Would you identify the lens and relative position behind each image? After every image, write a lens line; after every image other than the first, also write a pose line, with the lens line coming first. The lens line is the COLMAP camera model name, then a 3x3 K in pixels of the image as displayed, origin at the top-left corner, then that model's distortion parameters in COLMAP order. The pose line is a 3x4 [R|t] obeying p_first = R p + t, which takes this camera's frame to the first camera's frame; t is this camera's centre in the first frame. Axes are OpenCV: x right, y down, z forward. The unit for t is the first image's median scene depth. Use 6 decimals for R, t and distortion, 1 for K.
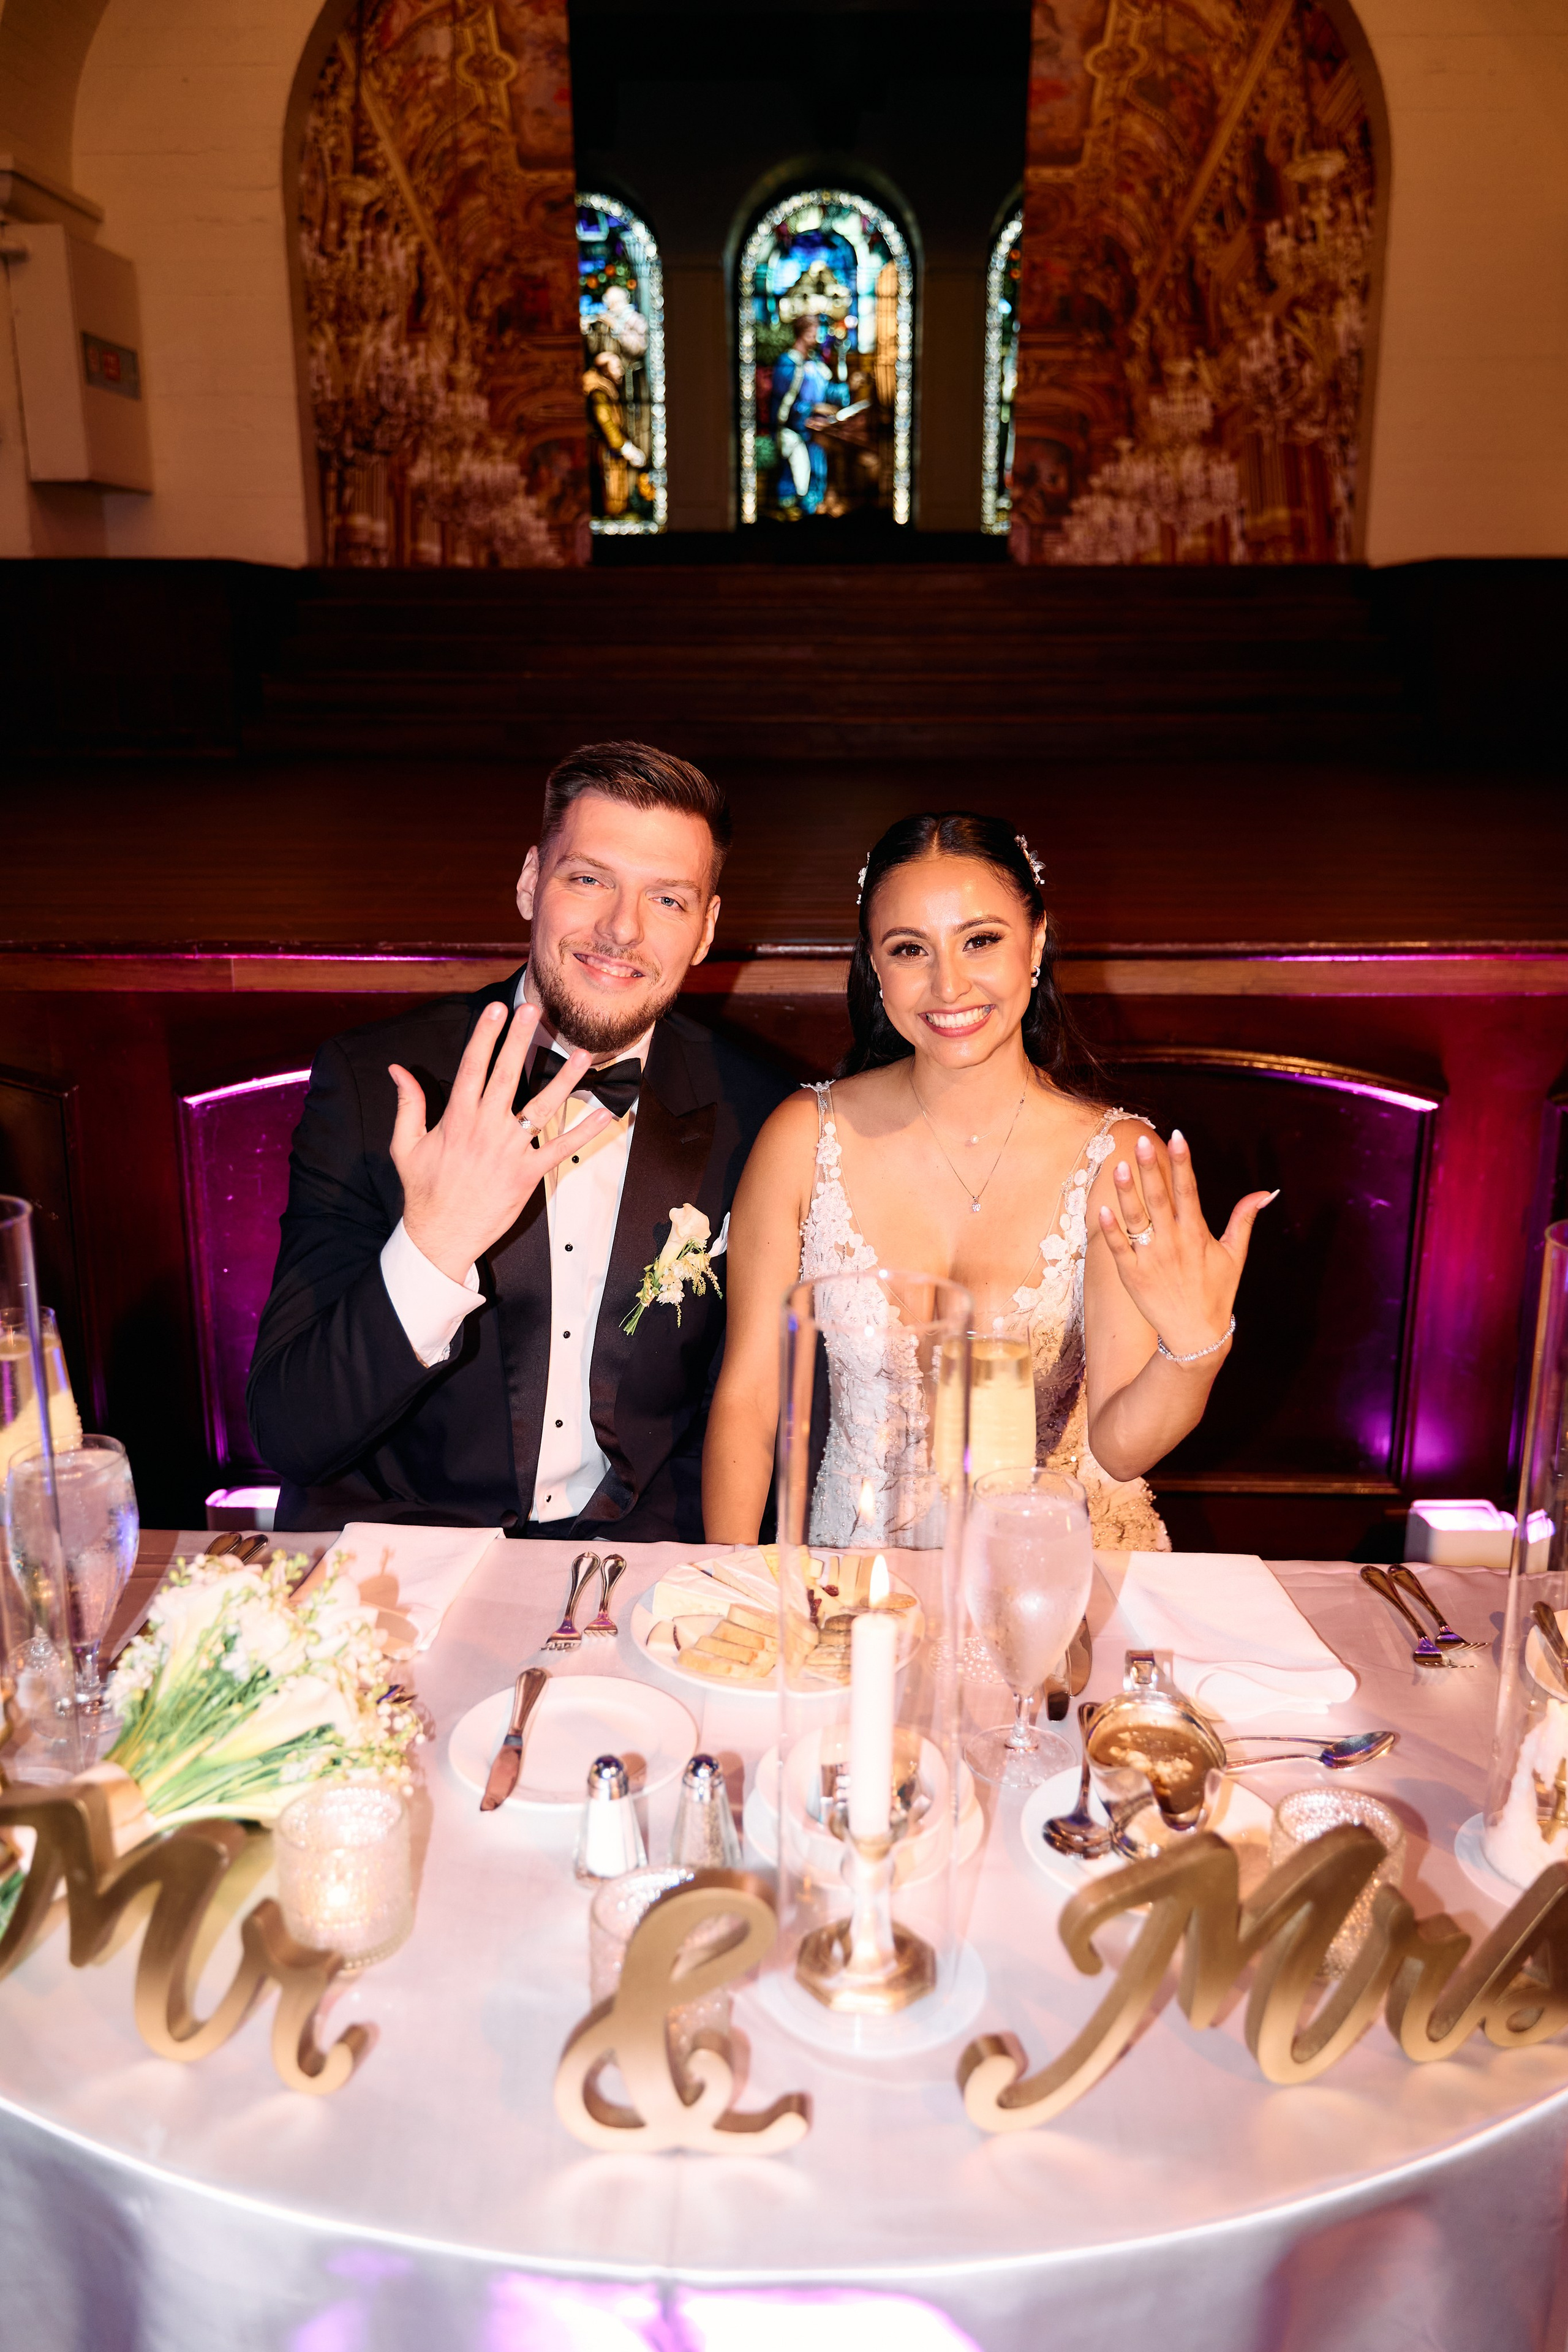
lens RADIAL K [[2003.0, 0, 806.1], [0, 2003.0, 1200.6], [0, 0, 1]] dist [0.007040, -0.006976]
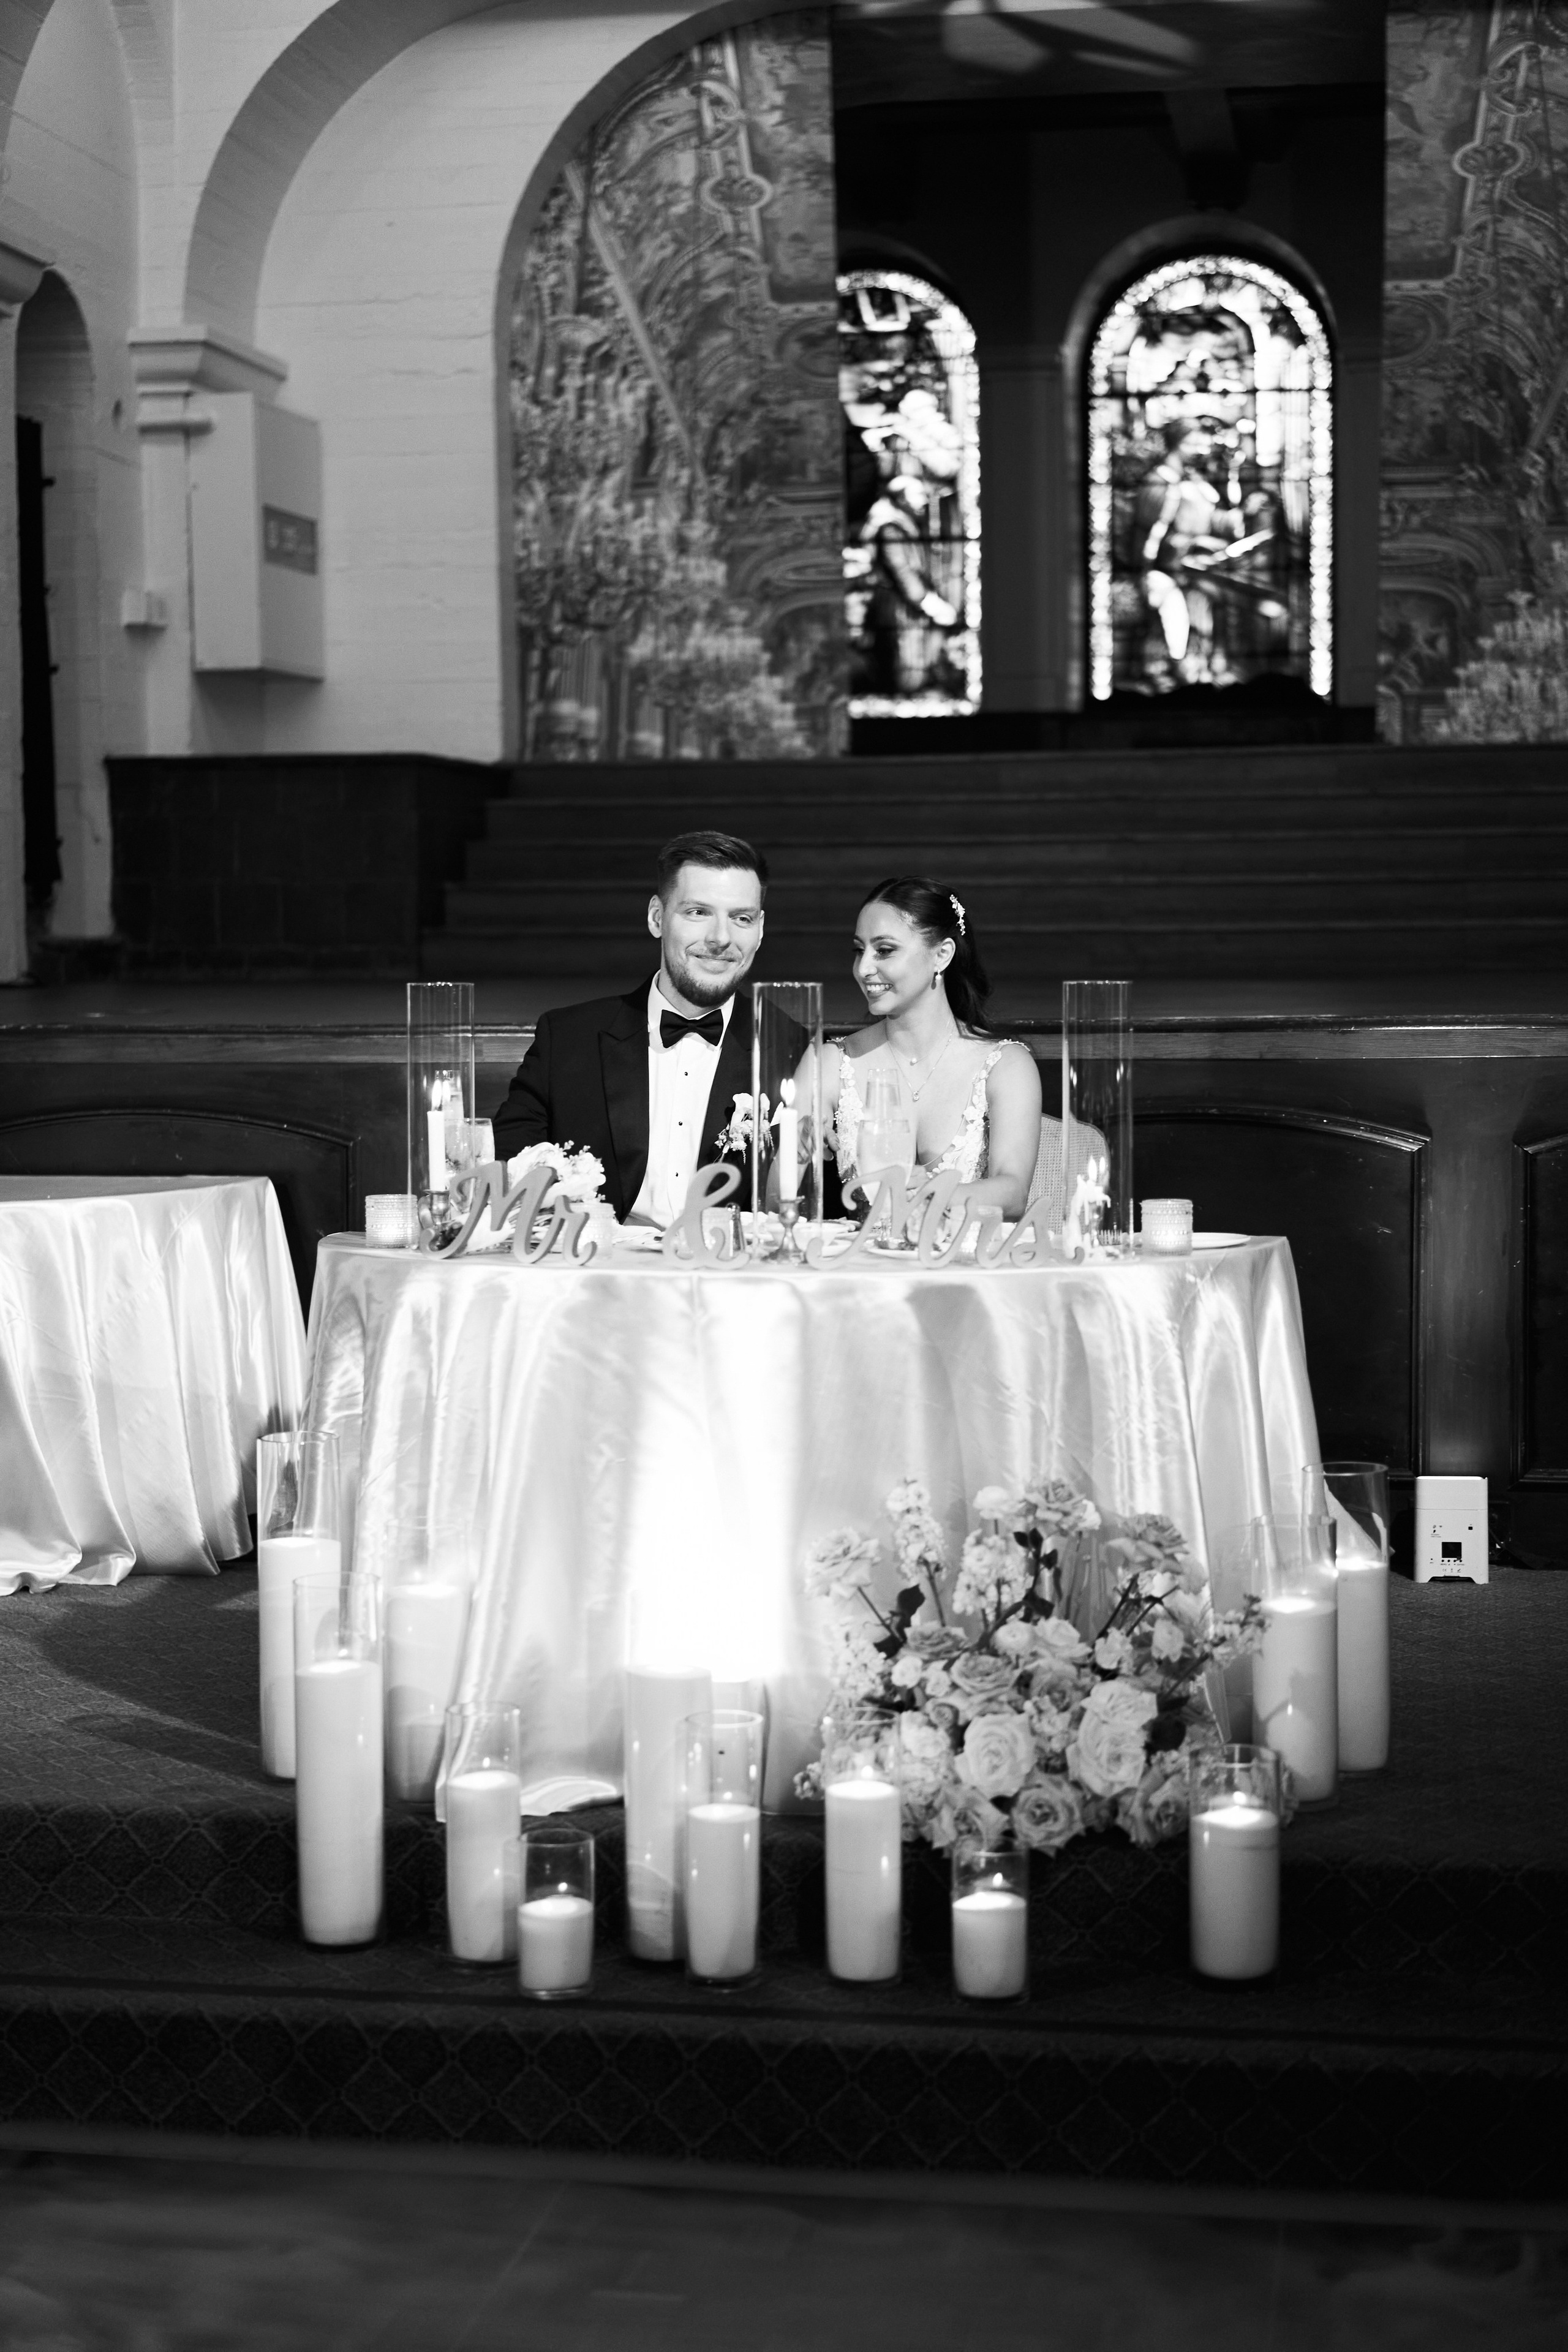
lens RADIAL K [[3822.3, 0, 784.0], [0, 3822.3, 1176.0], [0, 0, 1]] dist [0.120706, -1.005332]
pose [[0.989564, 0.000357, -0.144091, 0.090089], [-0.029095, 0.979894, -0.197388, 0.153521], [0.141123, 0.199520, 0.969678, -0.463096]]
